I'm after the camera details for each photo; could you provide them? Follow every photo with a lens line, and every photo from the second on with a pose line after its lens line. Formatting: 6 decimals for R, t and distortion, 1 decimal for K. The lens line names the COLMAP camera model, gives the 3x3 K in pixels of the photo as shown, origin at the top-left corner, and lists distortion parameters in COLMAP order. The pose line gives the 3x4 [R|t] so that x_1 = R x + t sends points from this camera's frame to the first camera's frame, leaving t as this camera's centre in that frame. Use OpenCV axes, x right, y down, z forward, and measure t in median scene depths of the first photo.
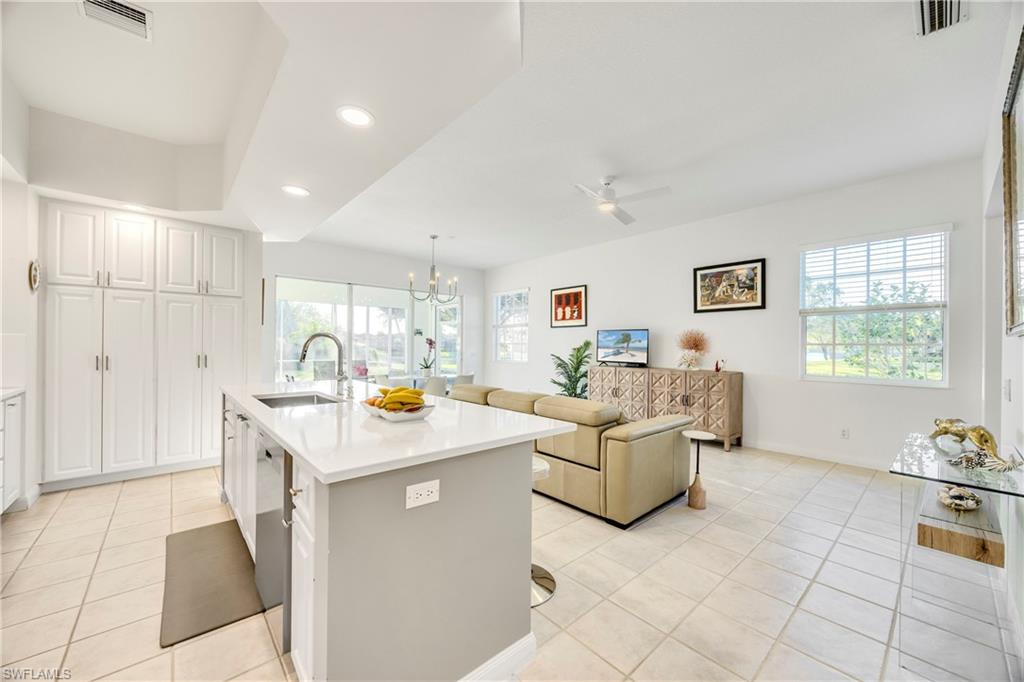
lens RADIAL K [[388.3, 0, 517.4], [0, 388.3, 342.3], [0, 0, 1]] dist [-0.002009, -0.000999]
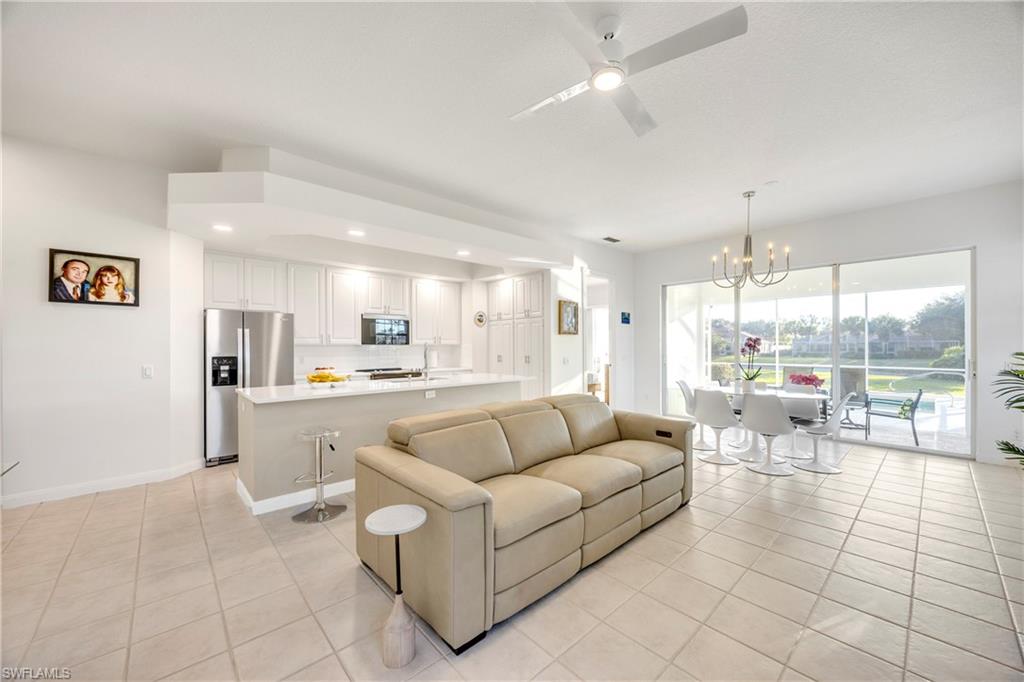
lens RADIAL K [[388.3, 0, 513.4], [0, 388.3, 343.0], [0, 0, 1]] dist [-0.002009, -0.000999]
pose [[0.004464, -0.018023, -0.999828, 0.571540], [0.013566, 0.999747, -0.017961, 0.006488], [0.999898, -0.013483, 0.004707, 0.664130]]
